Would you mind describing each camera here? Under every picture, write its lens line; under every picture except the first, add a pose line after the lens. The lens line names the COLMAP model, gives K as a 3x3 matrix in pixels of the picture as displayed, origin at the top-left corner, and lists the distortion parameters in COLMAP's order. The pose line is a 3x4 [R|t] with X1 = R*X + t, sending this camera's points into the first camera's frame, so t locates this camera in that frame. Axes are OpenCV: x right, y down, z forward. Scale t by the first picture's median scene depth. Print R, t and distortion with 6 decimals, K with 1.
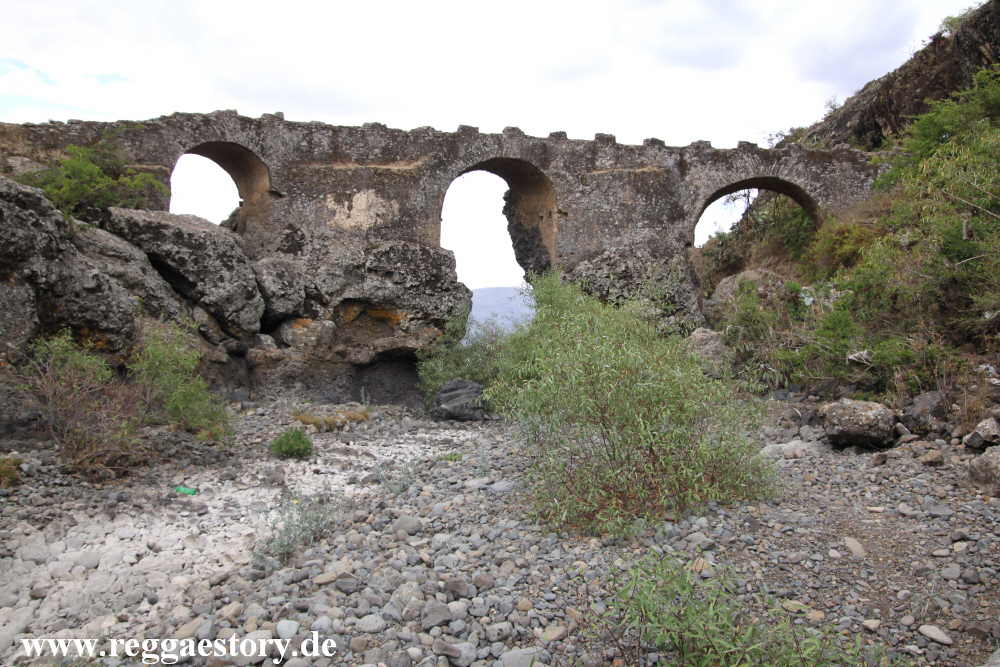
lens RADIAL K [[862.3, 0, 500.0], [0, 862.3, 333.5], [0, 0, 1]] dist [-0.118582, 0.124064]
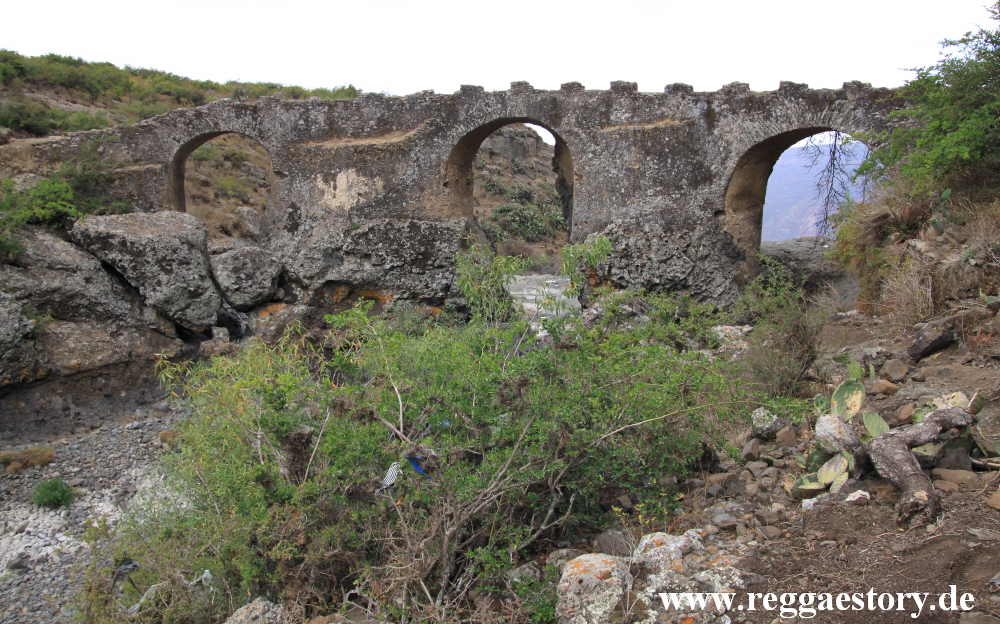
lens RADIAL K [[828.7, 0, 499.9], [0, 828.7, 290.8], [0, 0, 1]] dist [-0.124514, 0.103239]
pose [[0.898680, 0.042465, -0.436545, 0.407639], [0.013842, 0.992060, 0.124998, -0.141058], [0.438387, -0.118375, 0.890957, 0.214607]]
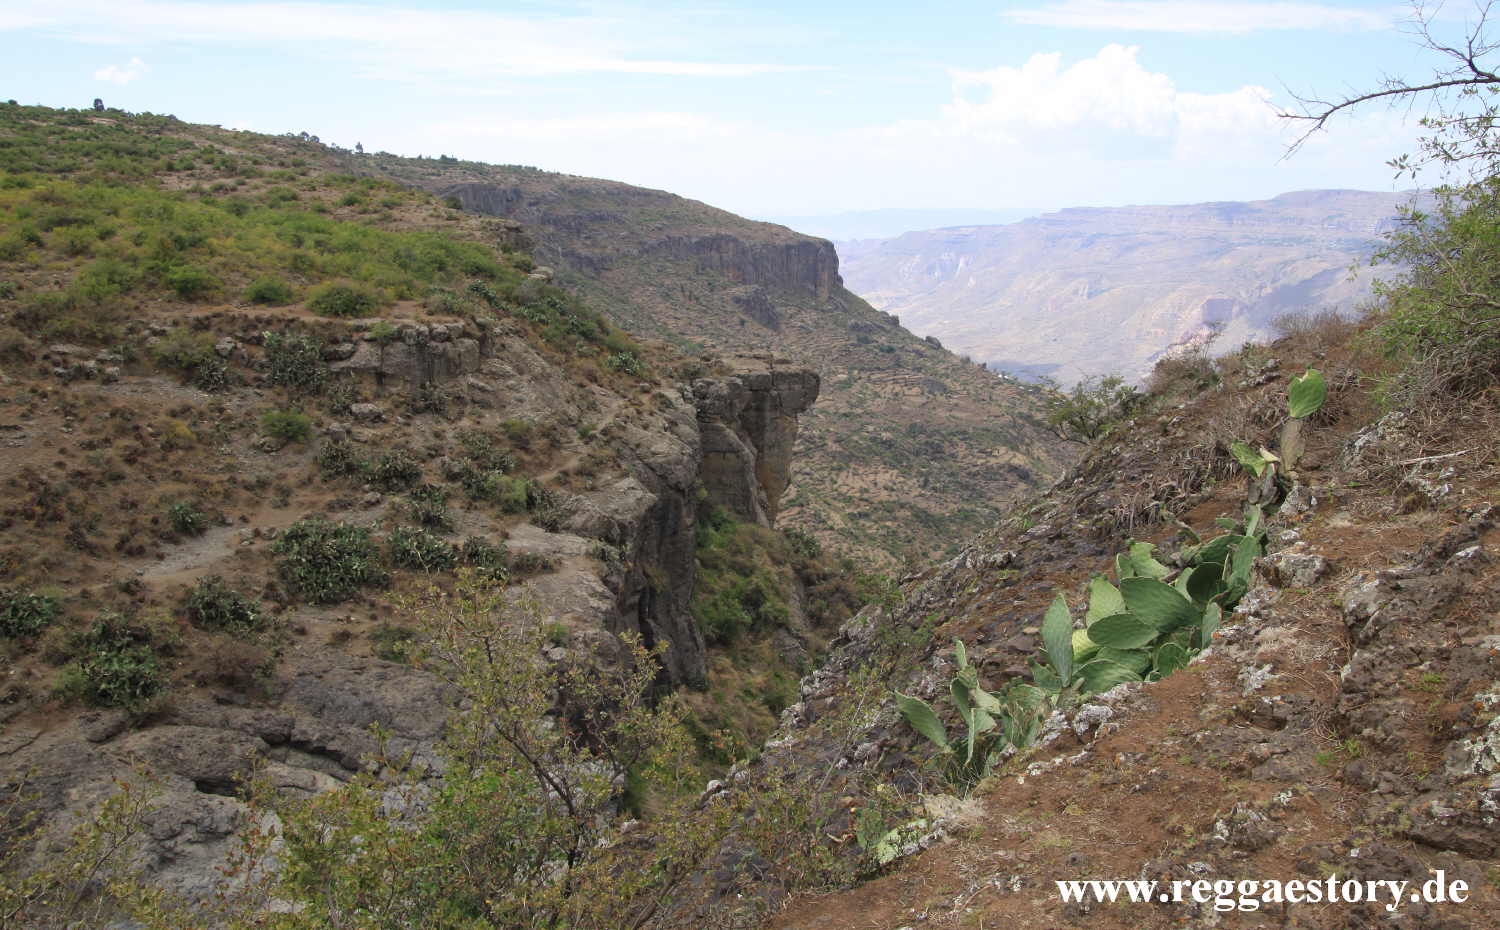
lens RADIAL K [[1242.0, 0, 743.8], [0, 1242.0, 430.5], [0, 0, 1]] dist [-0.116038, 0.087438]
pose [[0.901451, 0.067629, -0.427566, 1.065390], [-0.006632, 0.989762, 0.142572, -0.748881], [0.432831, -0.125686, 0.892671, 1.468627]]
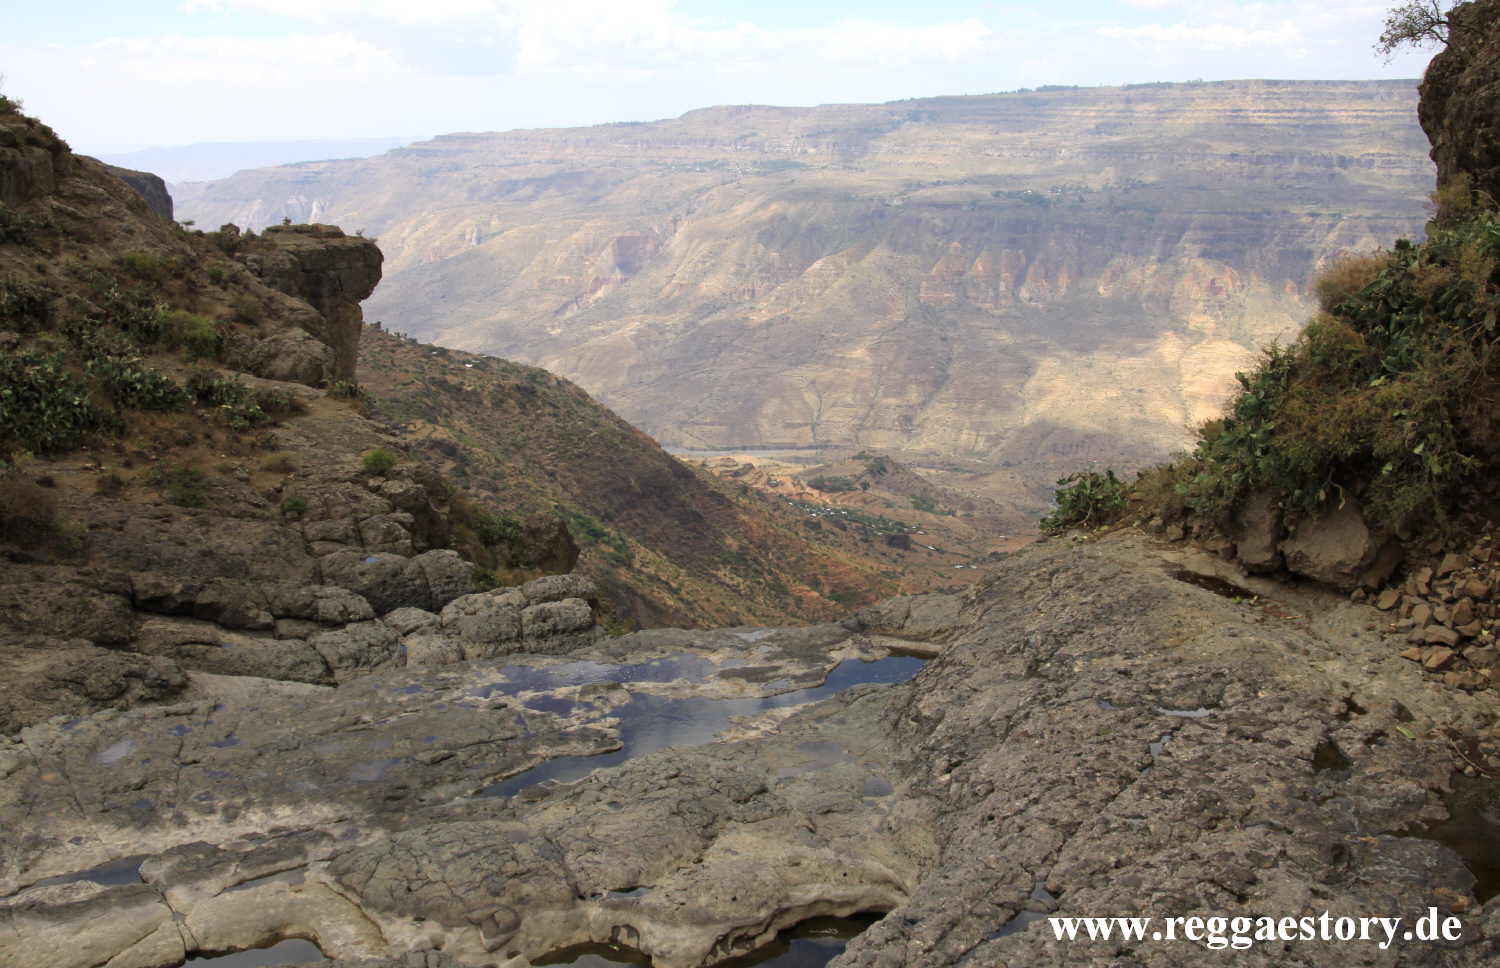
lens RADIAL K [[1525.2, 0, 750.4], [0, 1525.2, 467.0], [0, 0, 1]] dist [-0.078127, 0.154345]
pose [[0.999756, -0.022067, 0.000827, 0.050047], [0.021557, 0.983381, 0.180270, -0.298807], [-0.004791, -0.180208, 0.983617, 1.148151]]
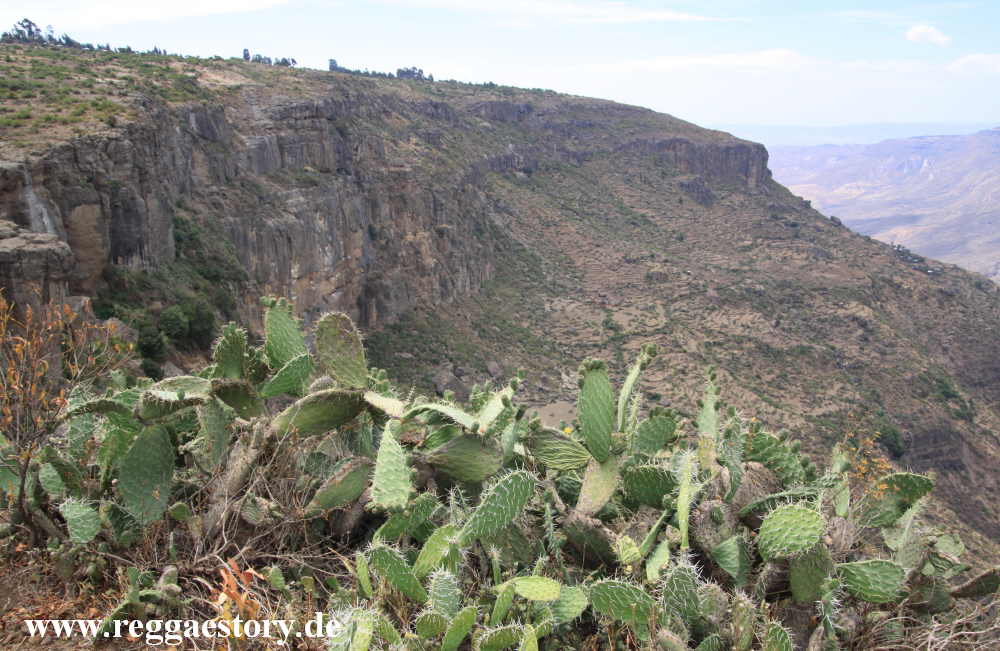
lens RADIAL K [[824.5, 0, 498.0], [0, 824.5, 319.3], [0, 0, 1]] dist [-0.123066, 0.108196]
pose [[0.716392, 0.159015, -0.679336, 5.017831], [-0.018486, 0.977666, 0.209352, -0.911743], [0.697453, -0.137420, 0.703331, 5.838787]]
